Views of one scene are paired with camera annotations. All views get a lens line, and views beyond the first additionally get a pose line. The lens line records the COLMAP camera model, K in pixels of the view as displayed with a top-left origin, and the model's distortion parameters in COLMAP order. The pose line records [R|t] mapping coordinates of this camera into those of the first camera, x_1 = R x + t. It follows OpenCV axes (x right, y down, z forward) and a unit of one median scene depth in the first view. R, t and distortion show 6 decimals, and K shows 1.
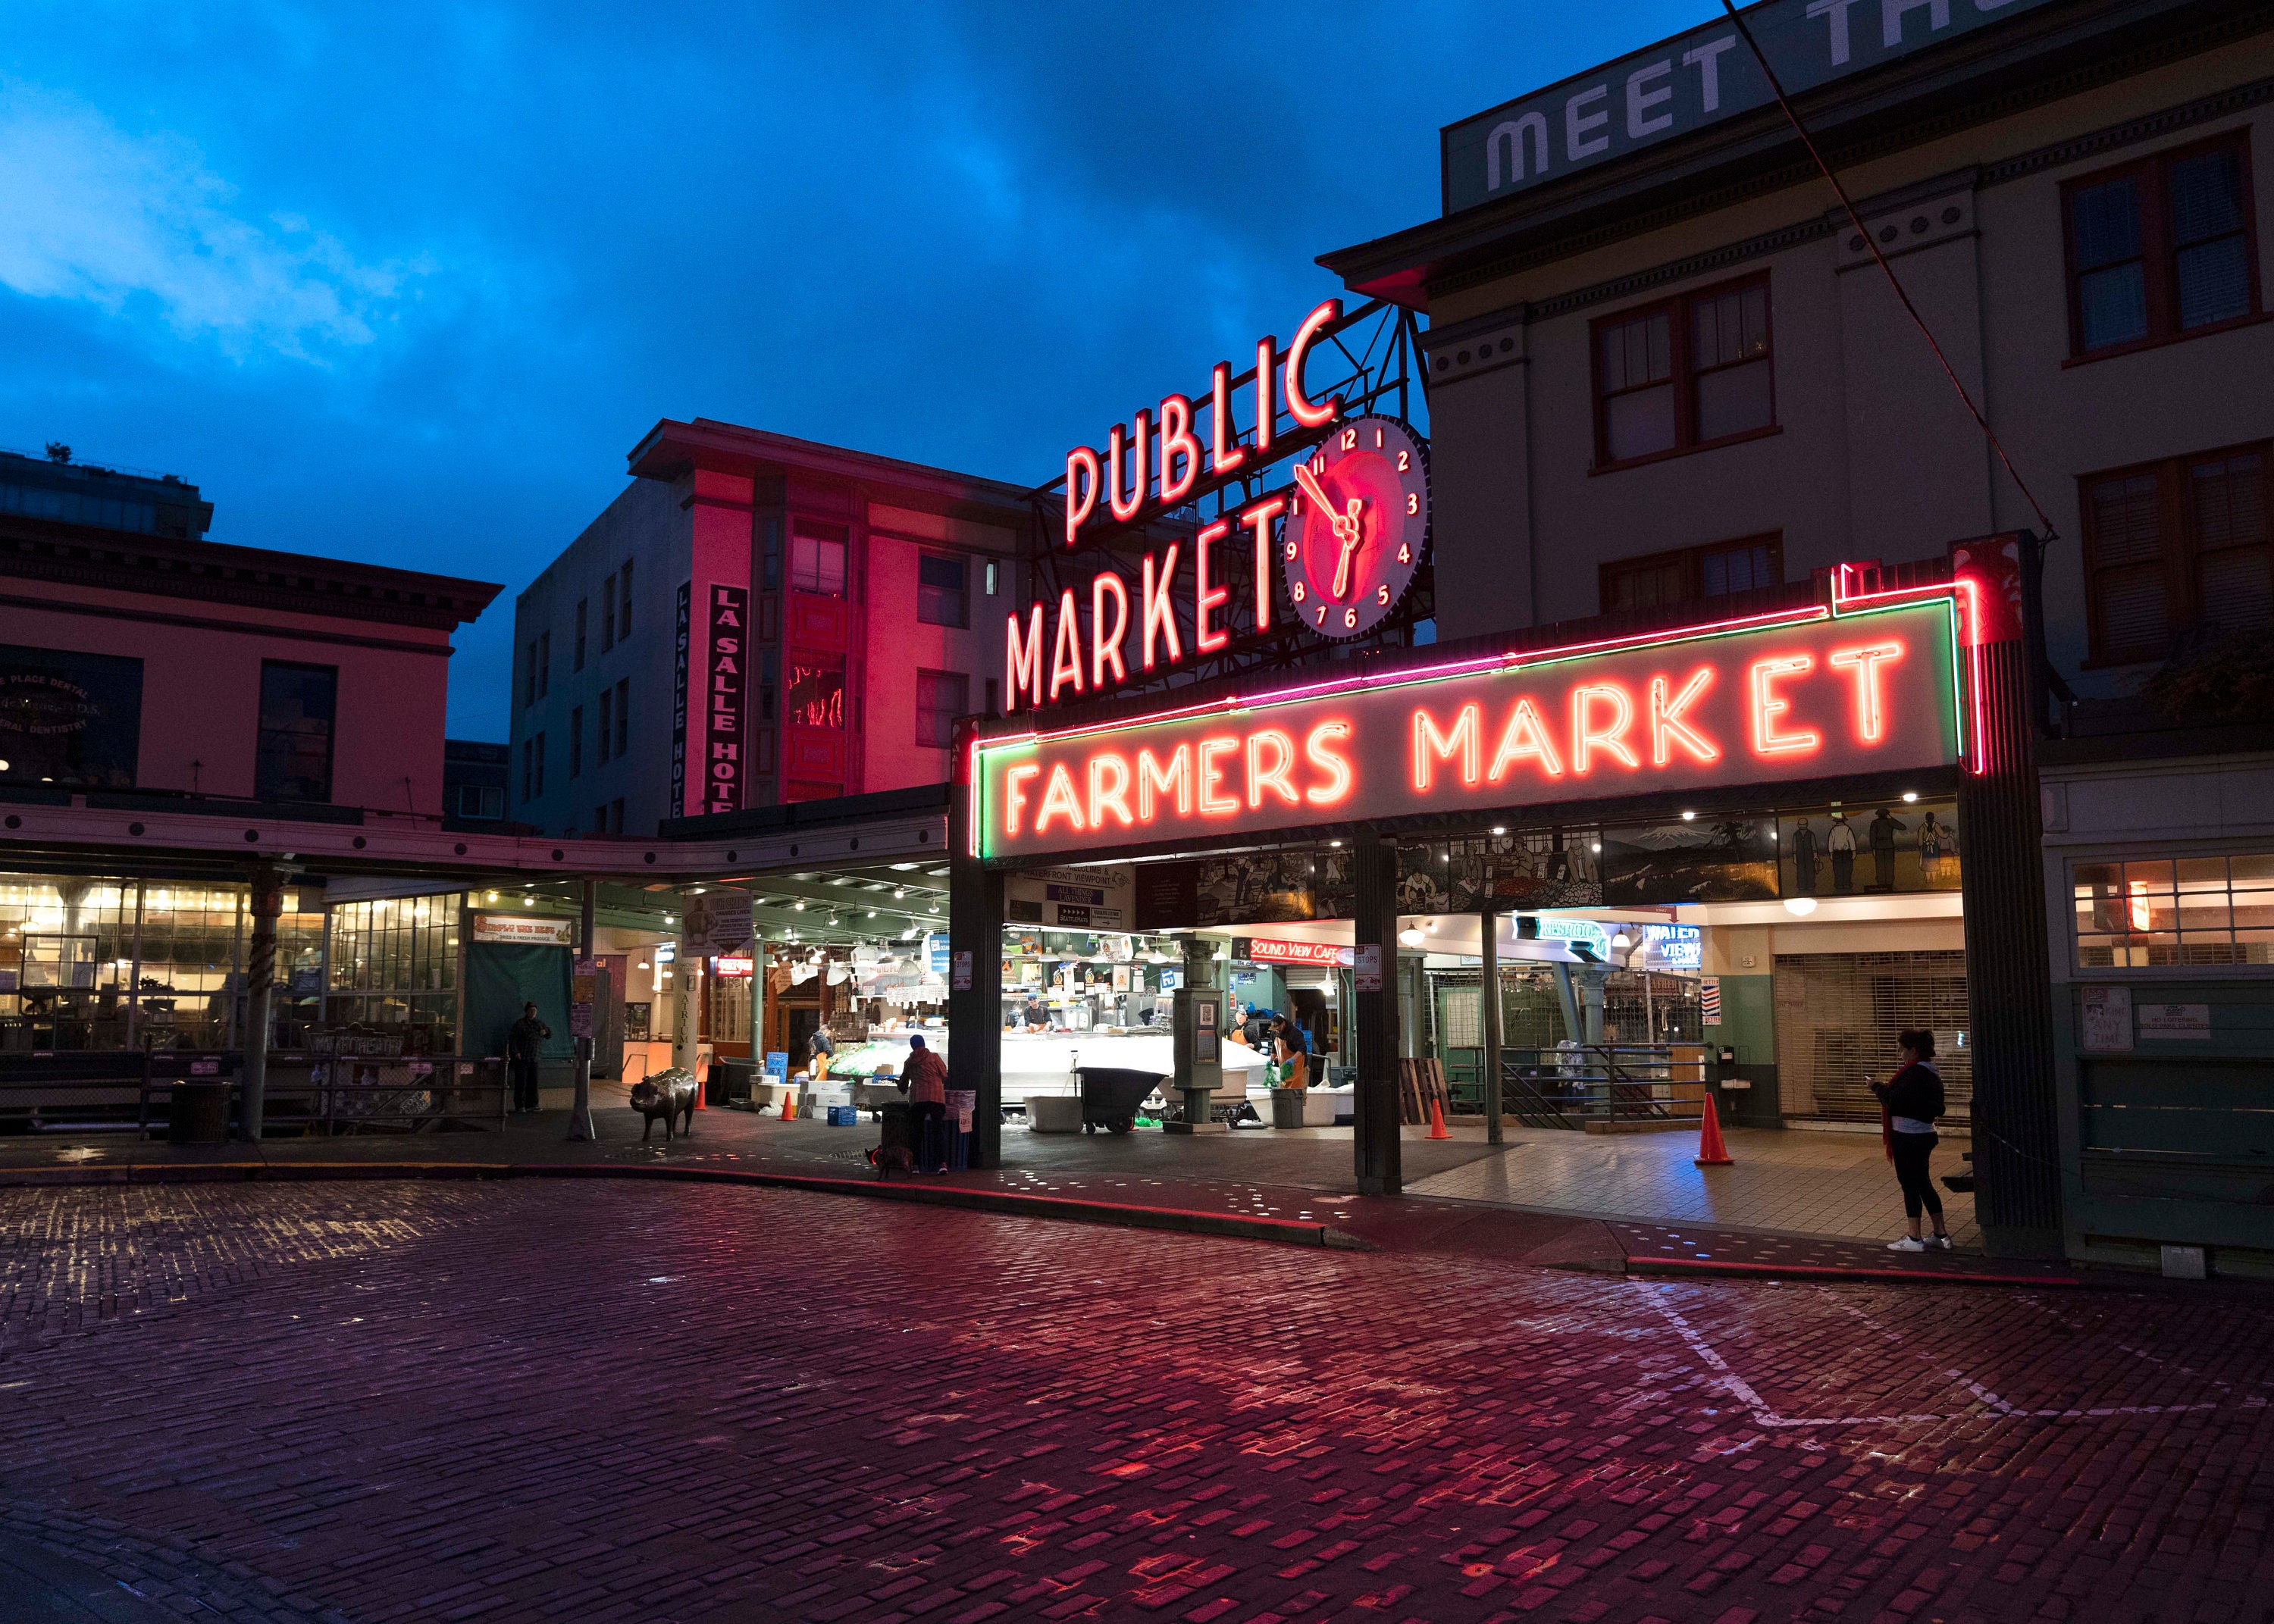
lens RADIAL K [[1595.1, 0, 1130.2], [0, 1595.1, 846.1], [0, 0, 1]] dist [-0.001928, -0.000806]
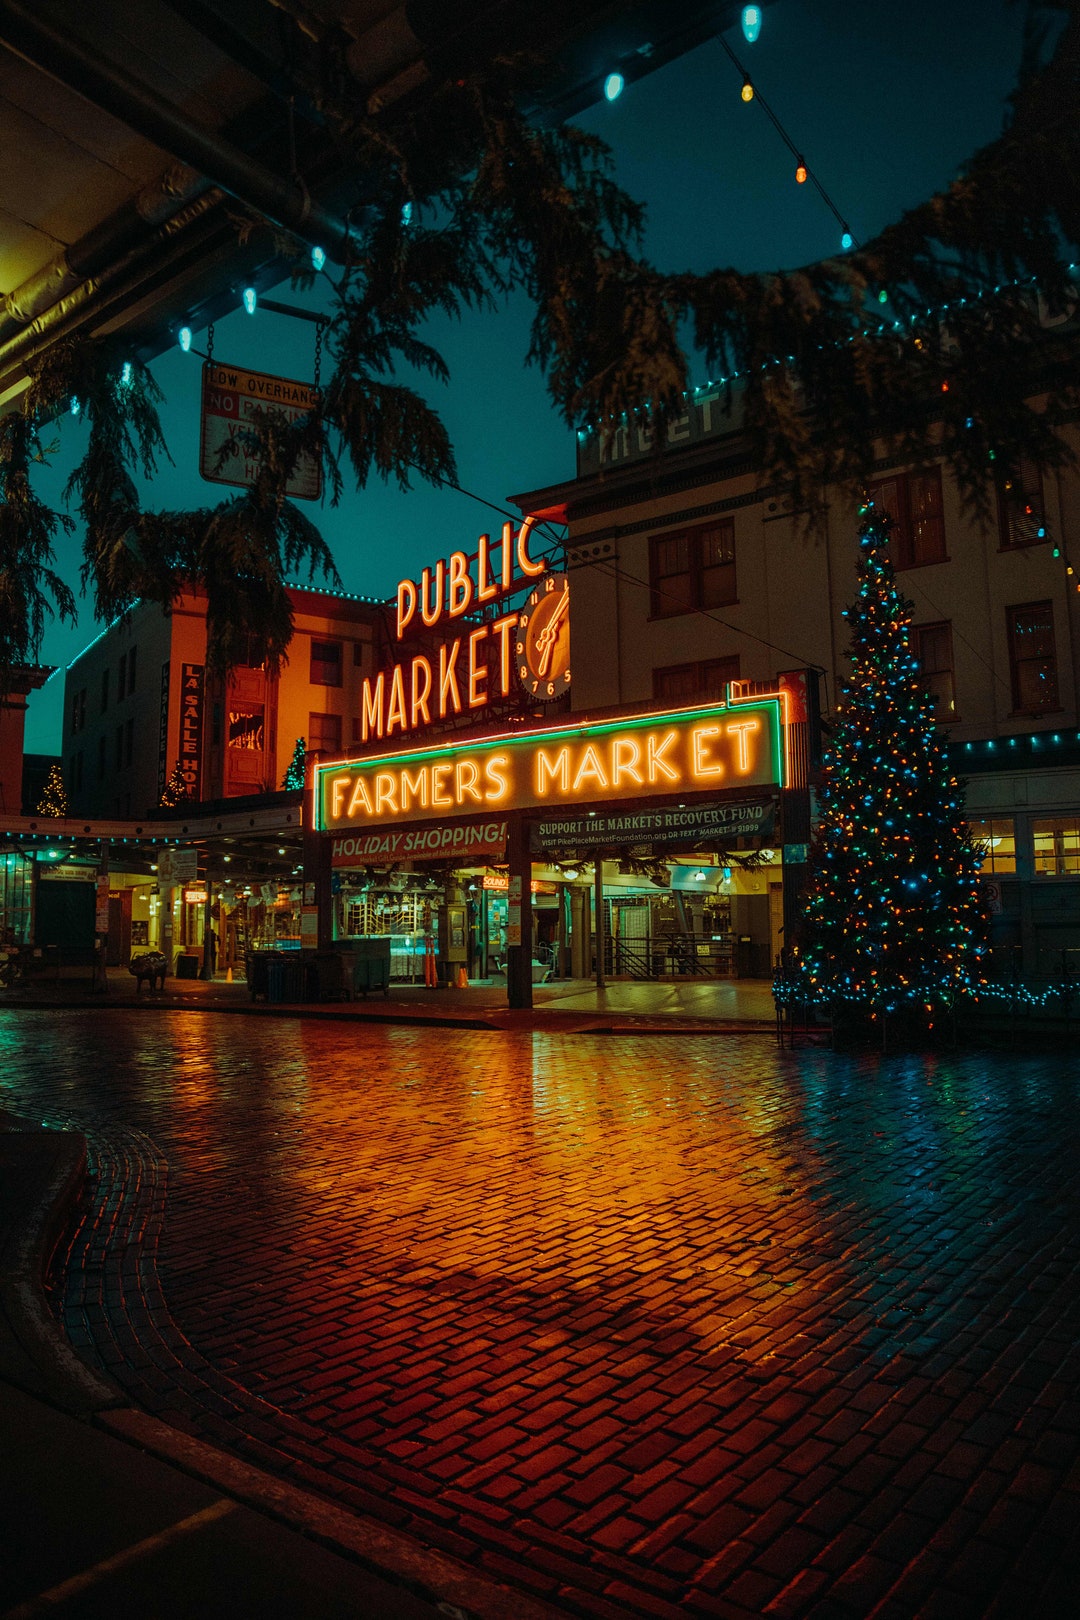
lens RADIAL K [[1114.5, 0, 540.0], [0, 1114.5, 810.0], [0, 0, 1]] dist [-0.131782, 0.000540]
pose [[0.999106, -0.003273, 0.042142, 0.083367], [0.003660, 0.999952, -0.009097, -0.002773], [-0.042111, 0.009243, 0.999070, -0.205086]]
